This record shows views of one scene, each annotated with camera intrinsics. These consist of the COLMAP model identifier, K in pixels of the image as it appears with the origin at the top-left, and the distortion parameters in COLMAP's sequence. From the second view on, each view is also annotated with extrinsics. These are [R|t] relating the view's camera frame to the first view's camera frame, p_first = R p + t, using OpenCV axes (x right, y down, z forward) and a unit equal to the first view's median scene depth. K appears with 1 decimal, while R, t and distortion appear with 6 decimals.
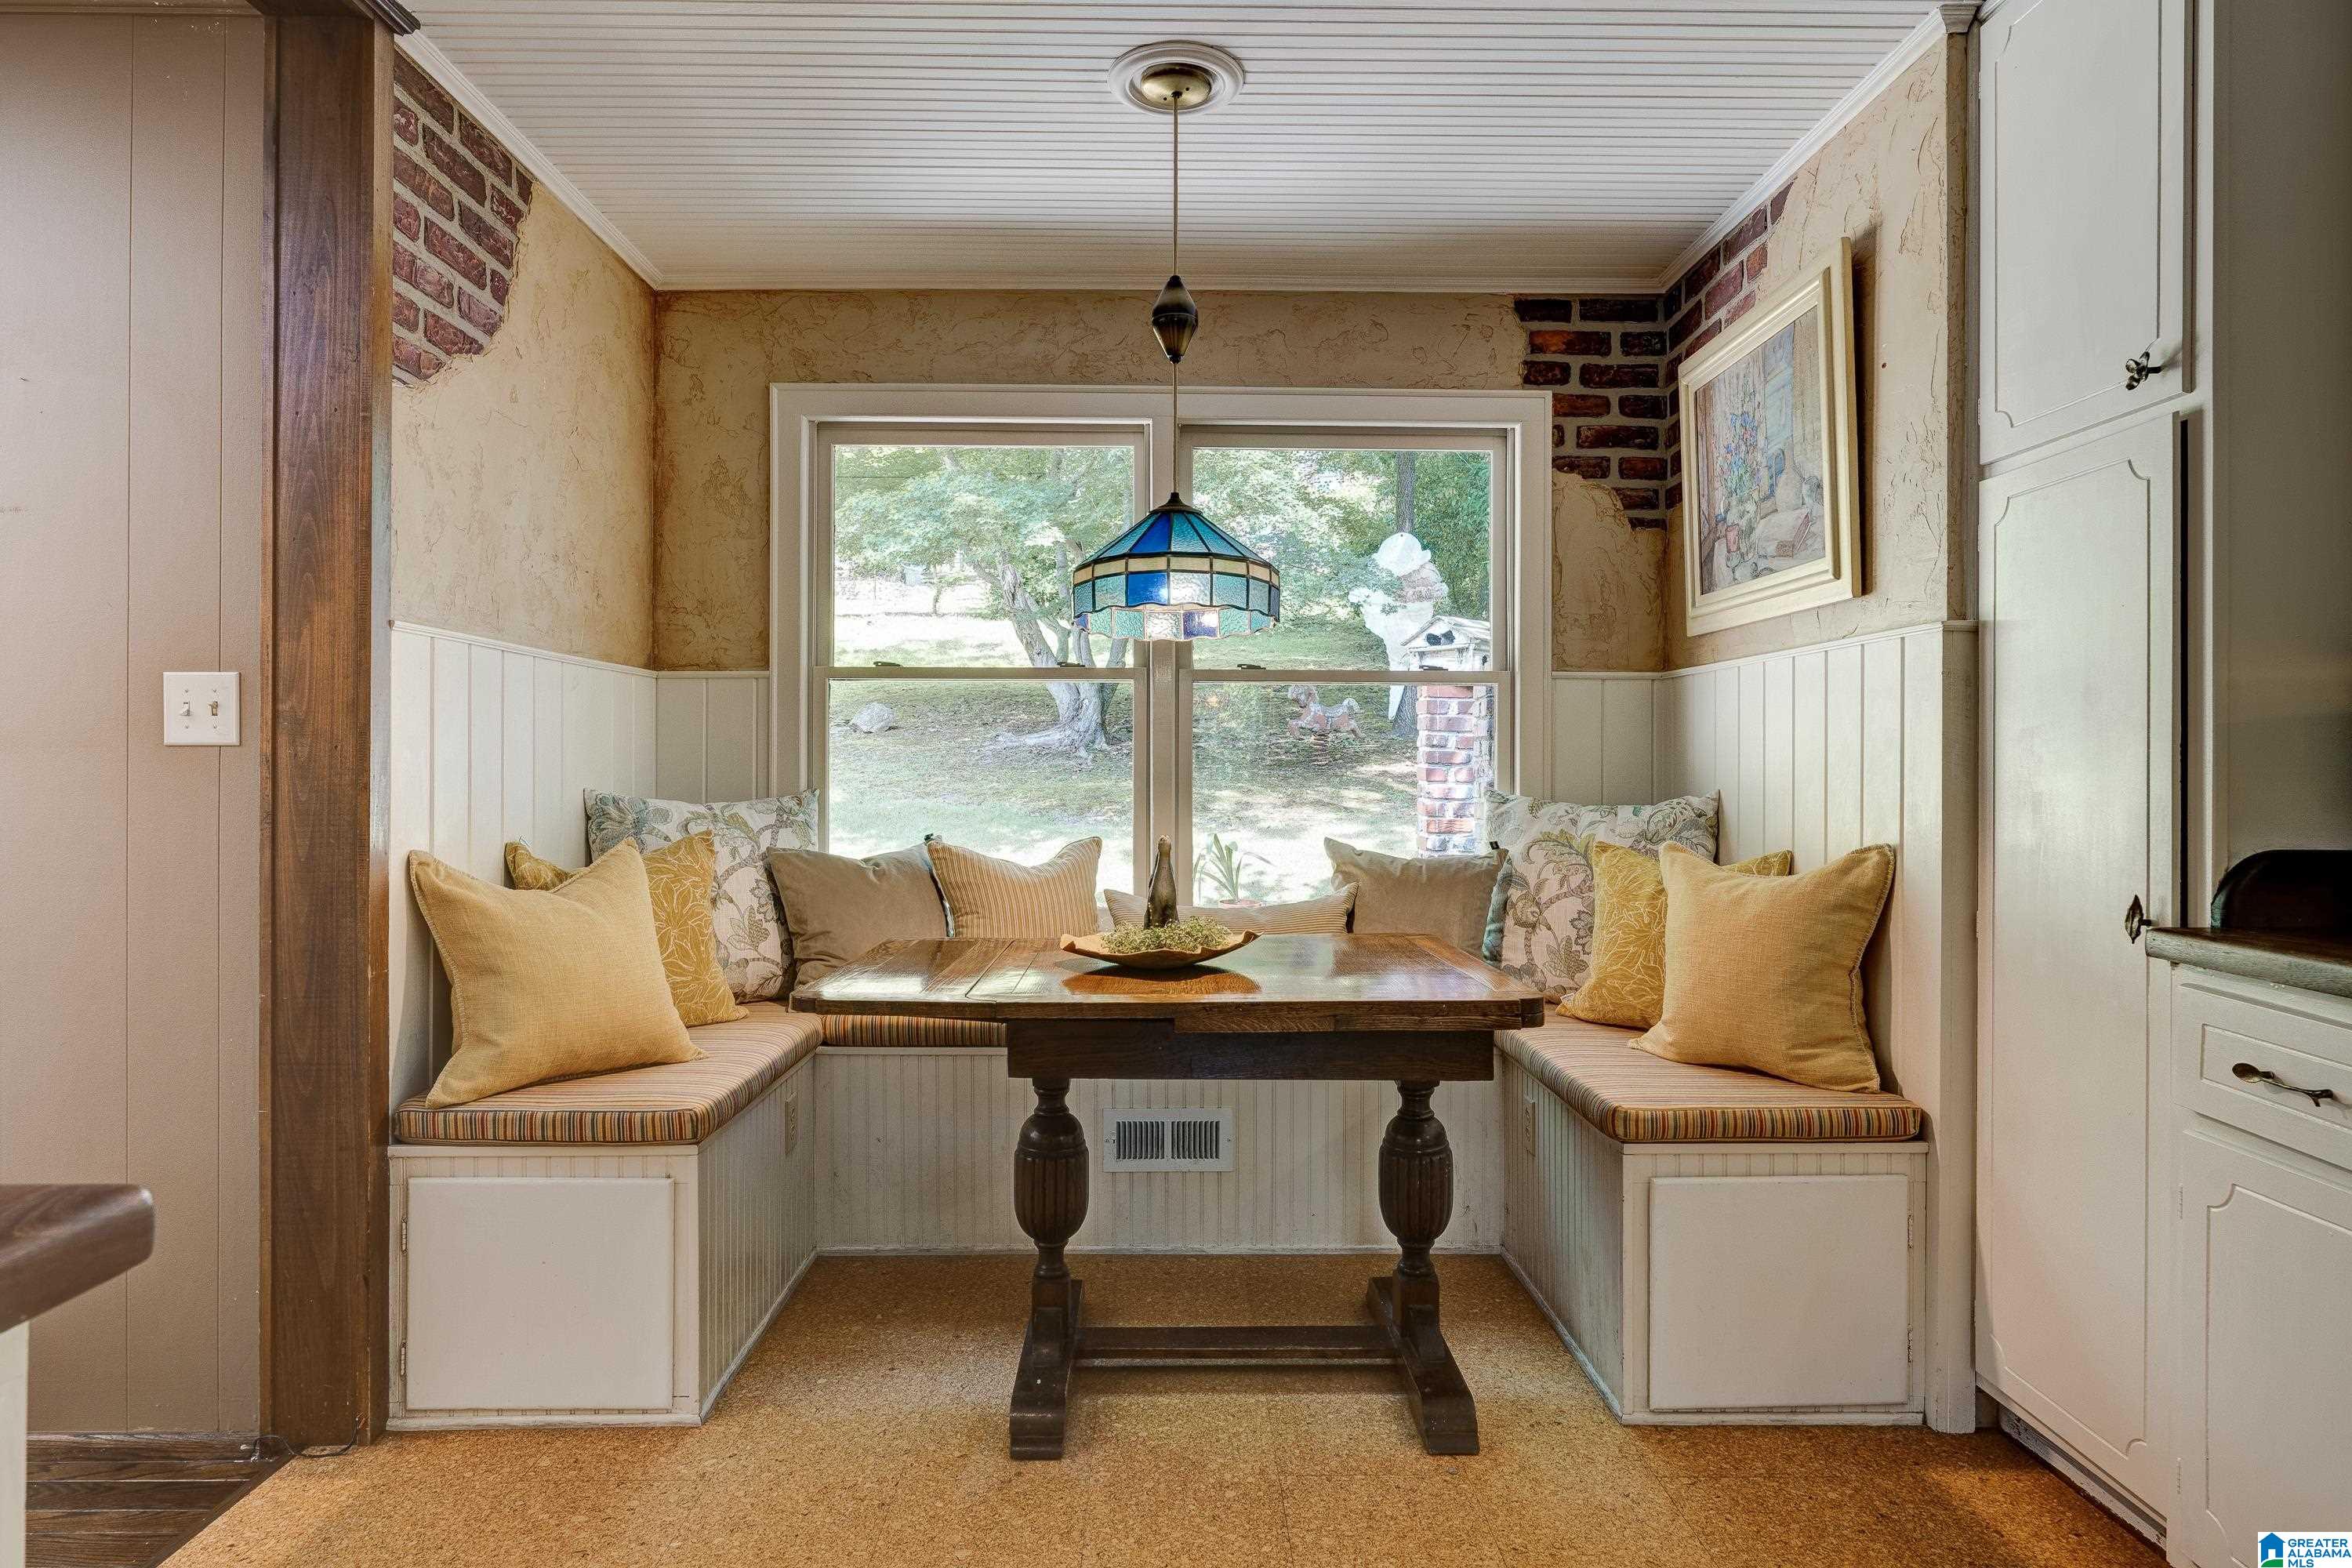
lens RADIAL K [[1311.7, 0, 1186.4], [0, 1311.7, 756.3], [0, 0, 1]] dist [-0.004196, -0.000529]
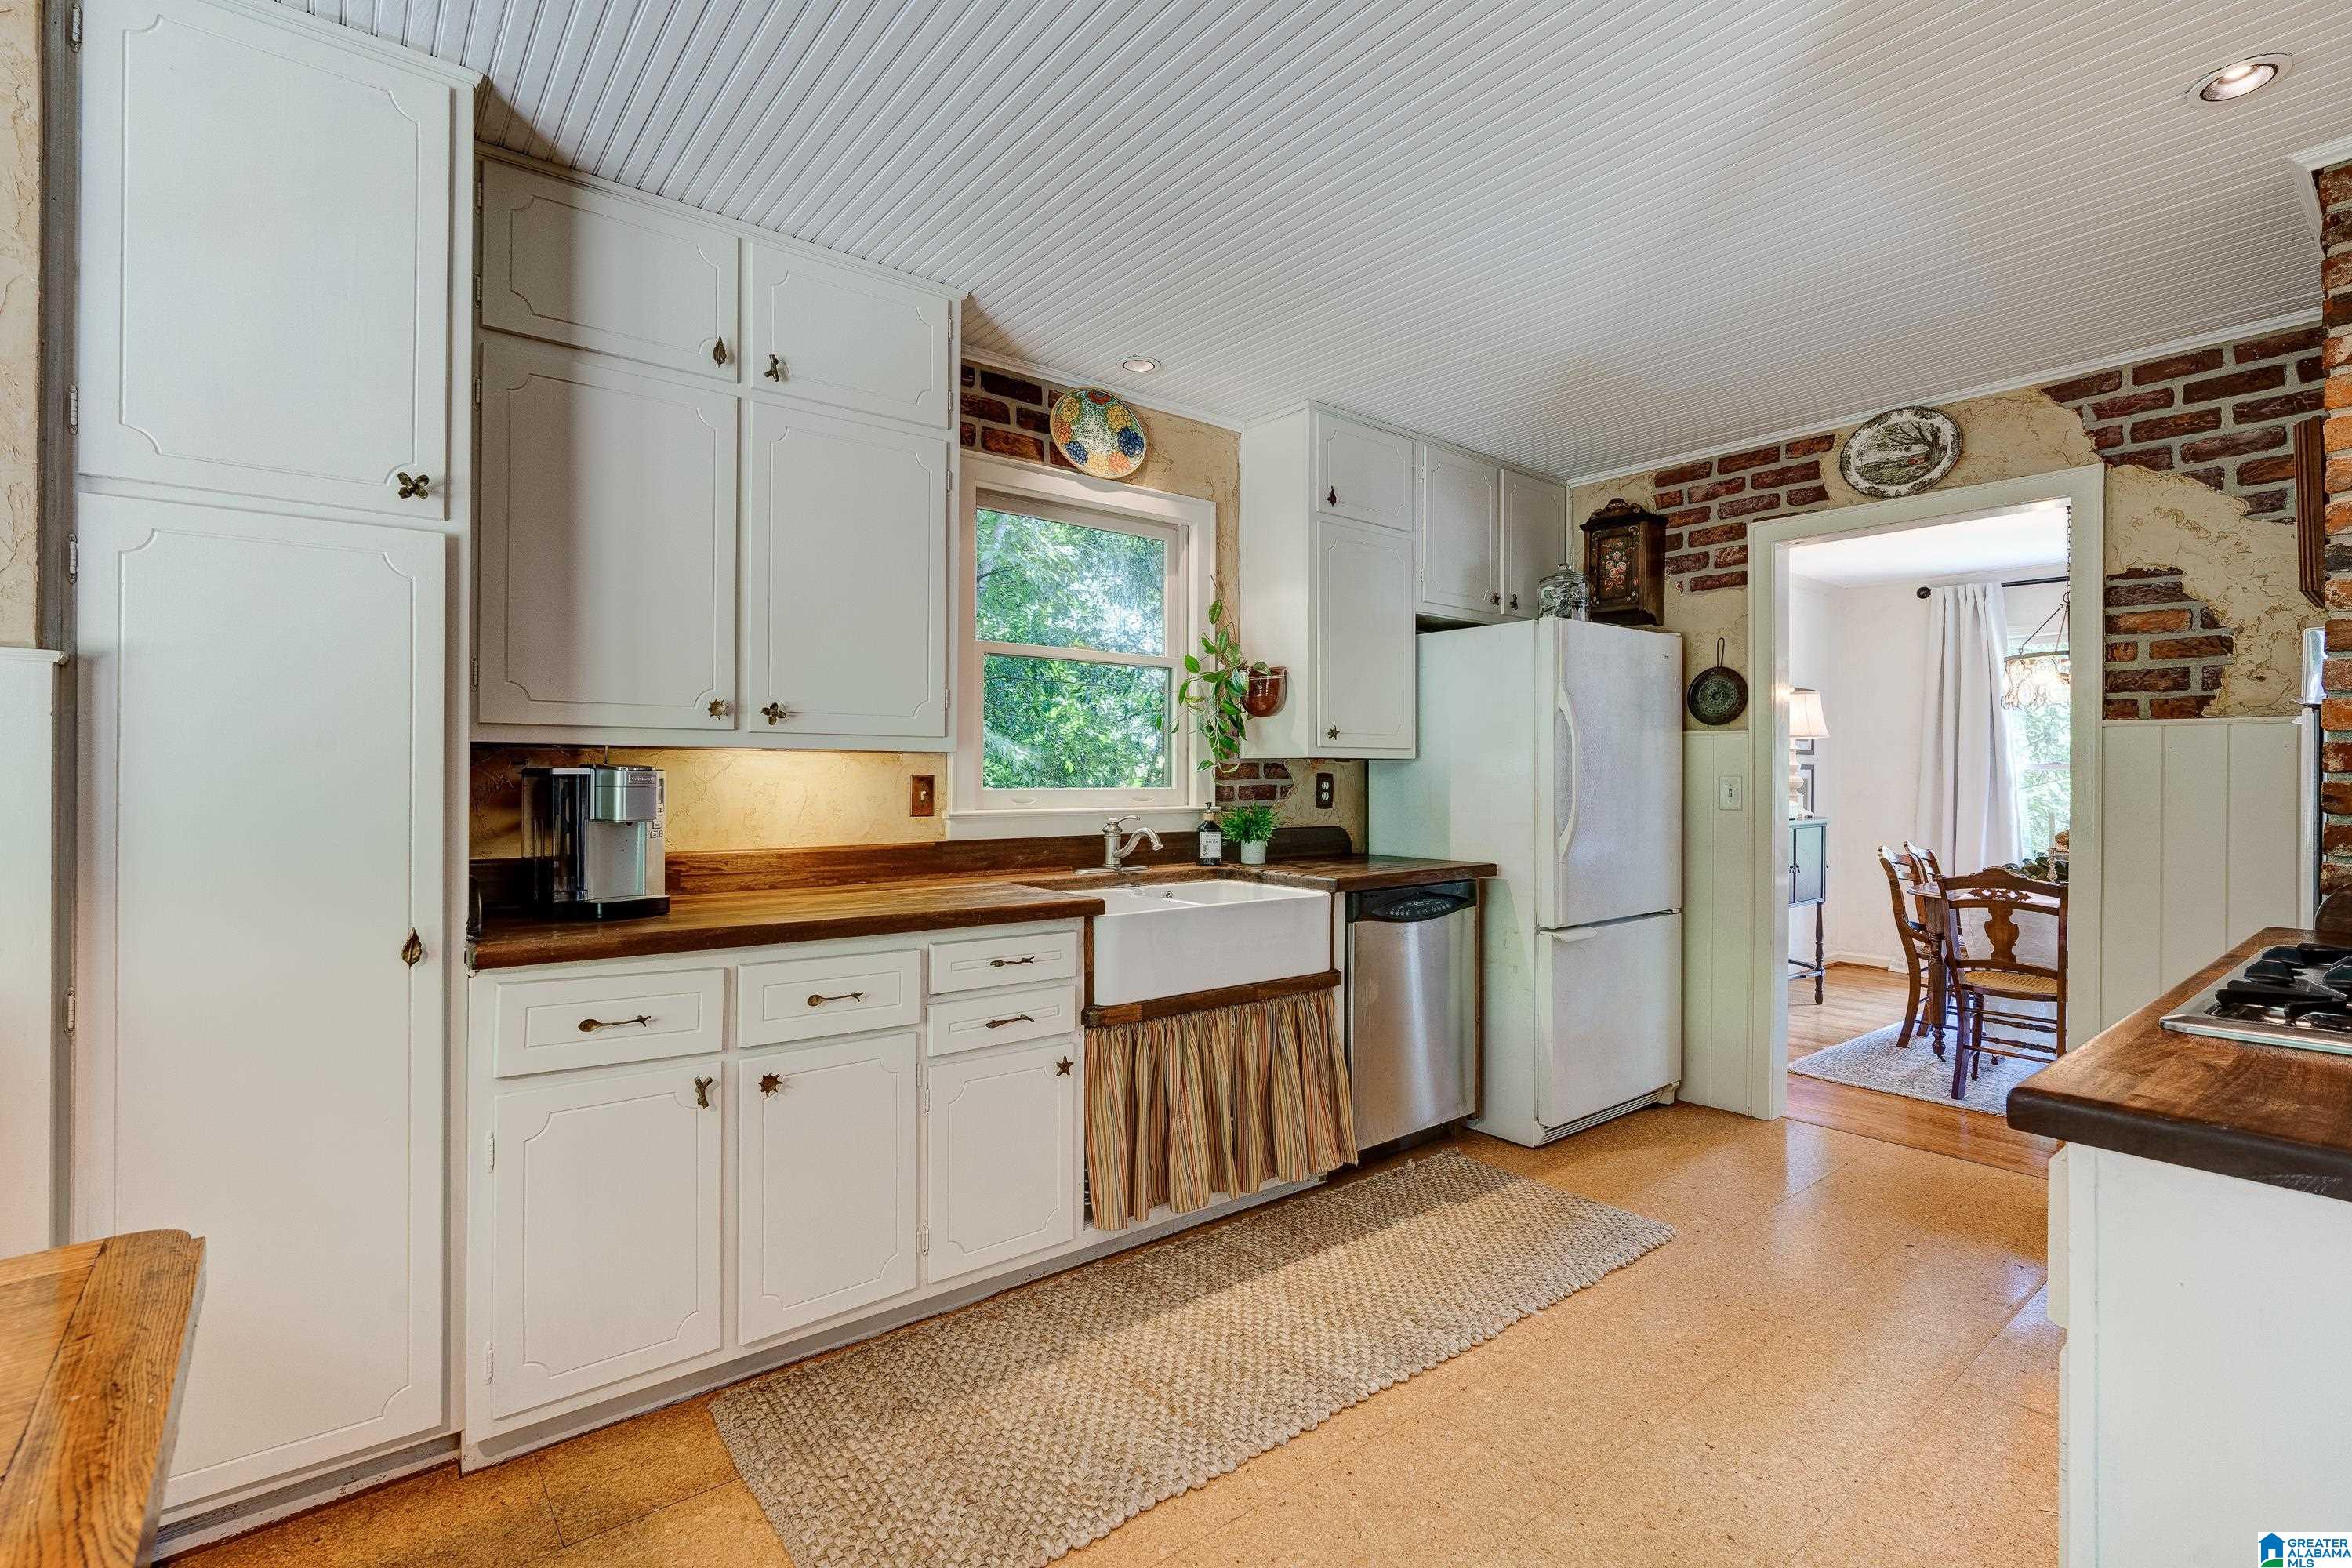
lens RADIAL K [[1051.4, 0, 1176.0], [0, 1051.4, 784.0], [0, 0, 1]] dist [-0.003559, -0.000042]
pose [[-0.618084, -0.008104, 0.786070, -0.254097], [-0.007212, 0.999963, 0.004638, -0.020896], [-0.786079, -0.002803, -0.618120, 0.607189]]
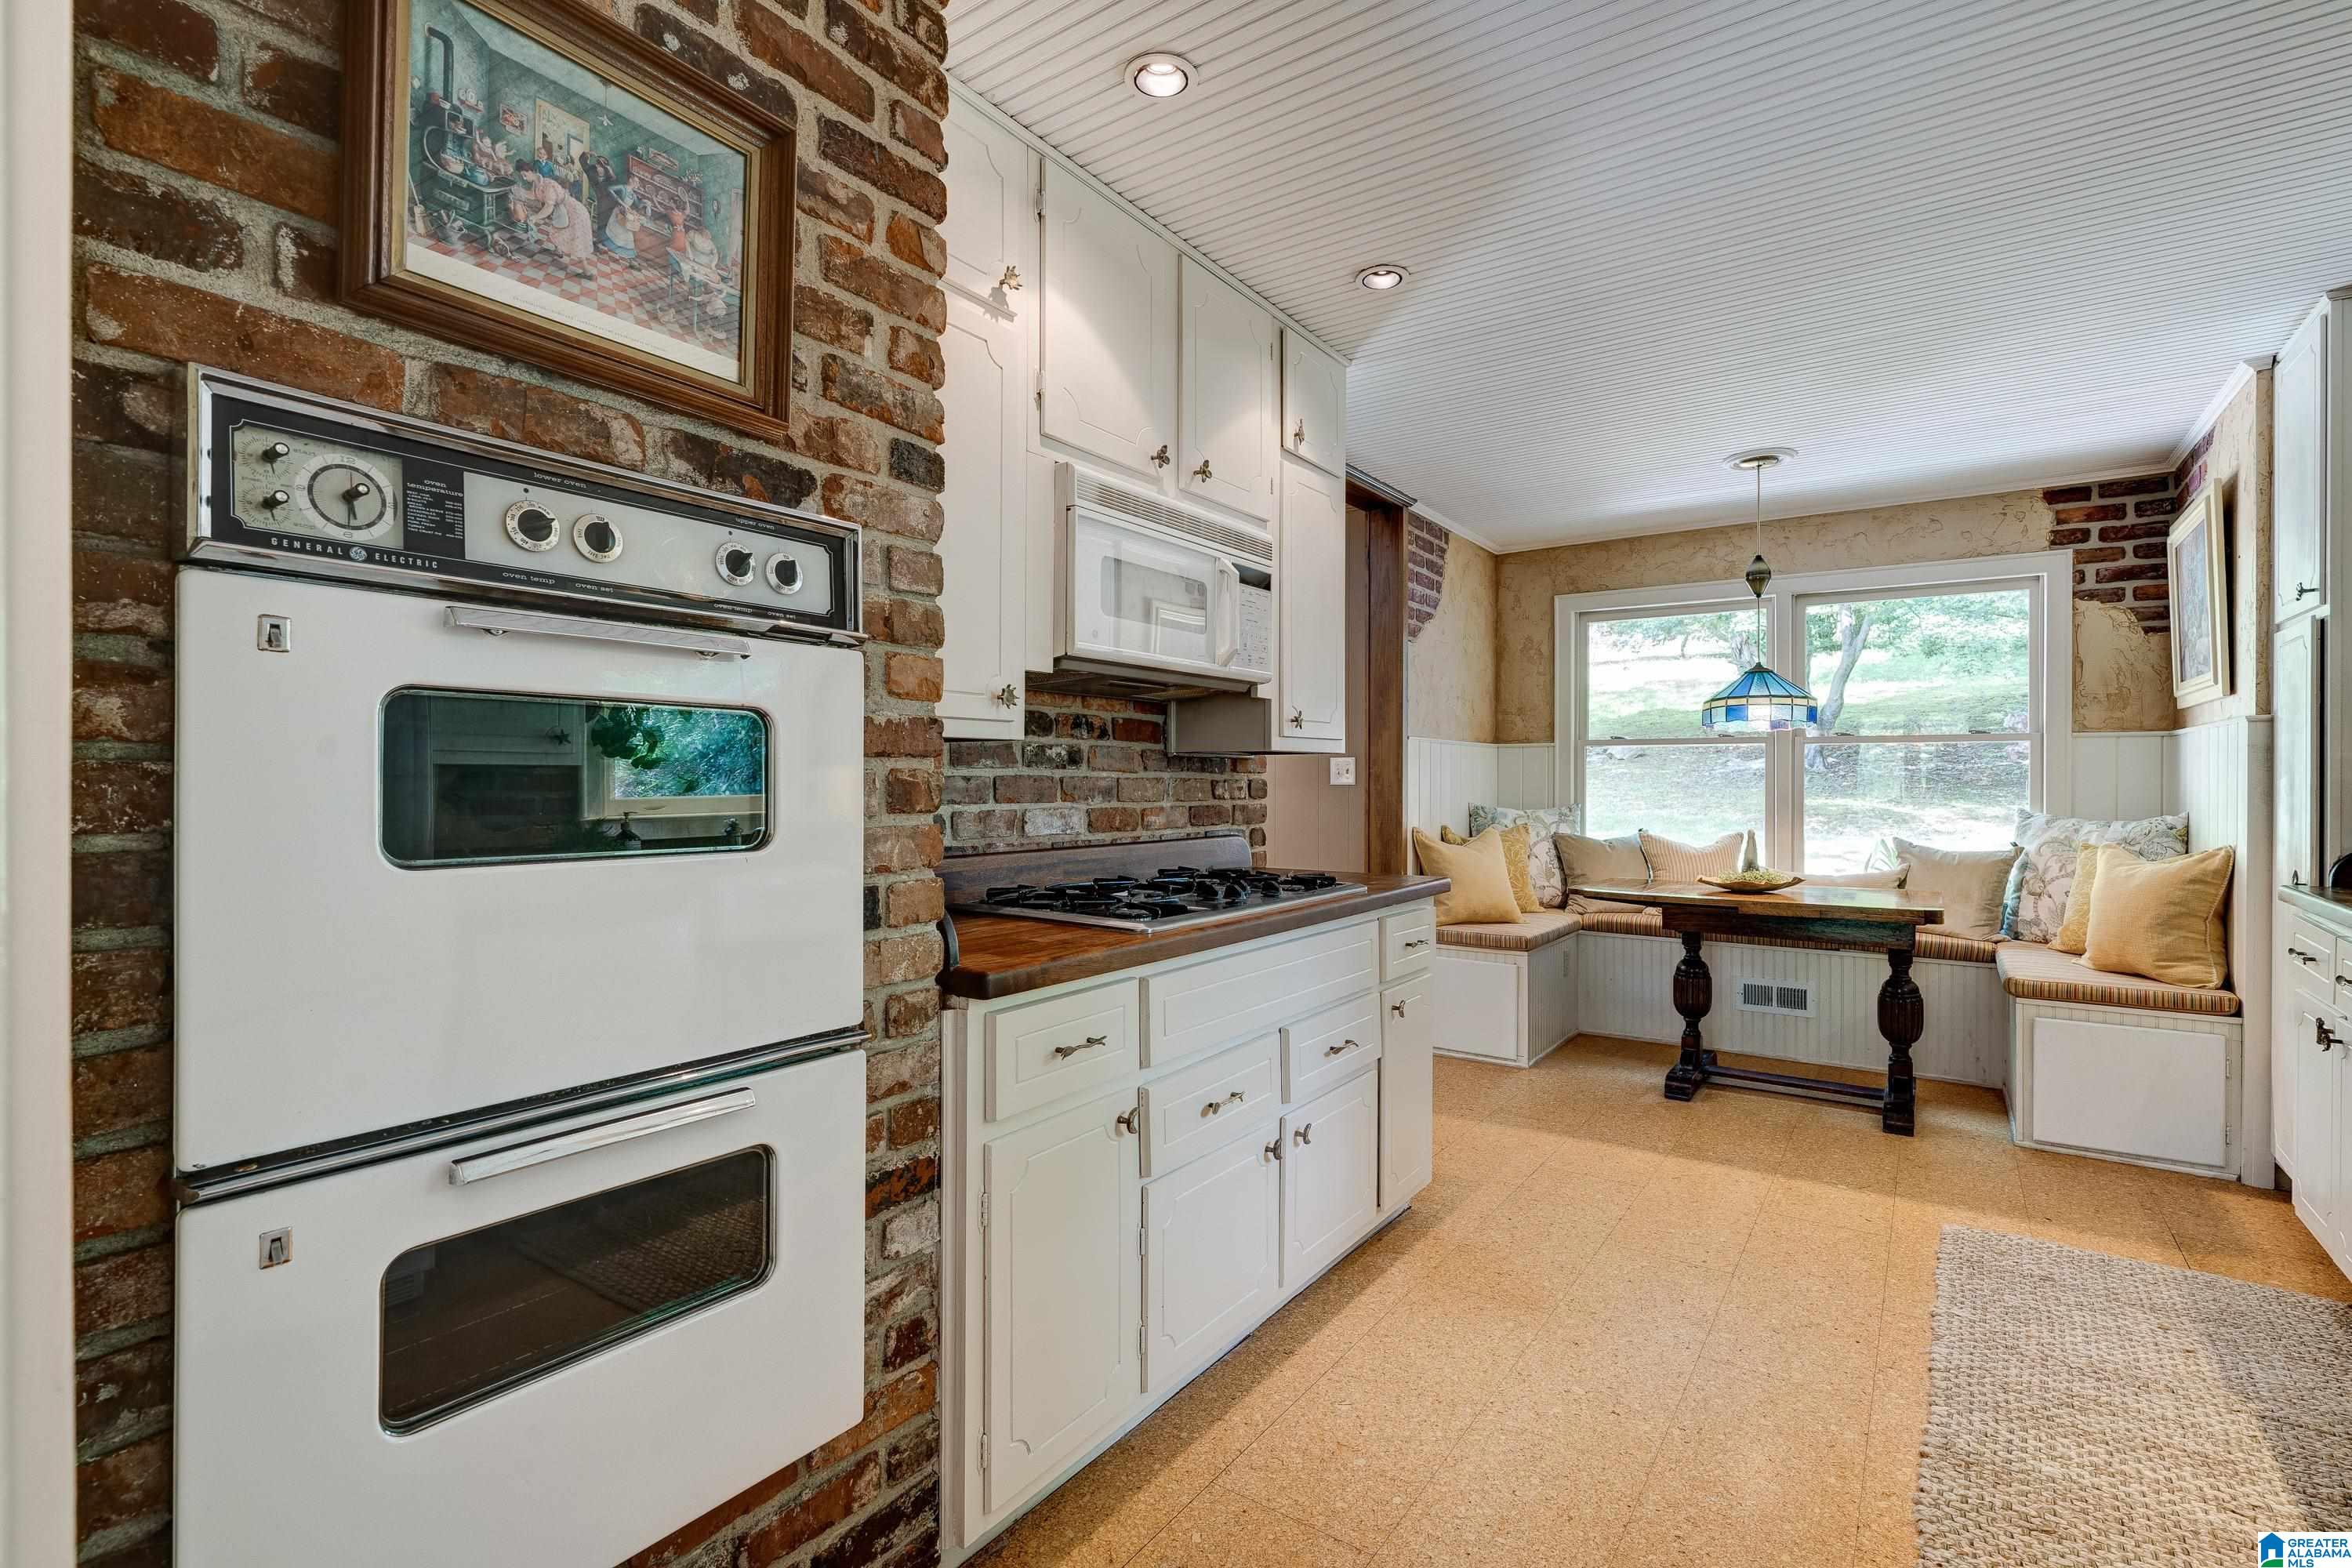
lens RADIAL K [[1083.0, 0, 1176.0], [0, 1083.0, 784.0], [0, 0, 1]] dist [-0.003929, 0.000140]
pose [[0.806300, 0.001846, -0.591503, 0.200180], [0.004087, 0.999954, 0.008692, -0.022091], [0.591492, -0.009425, 0.806256, -0.700074]]
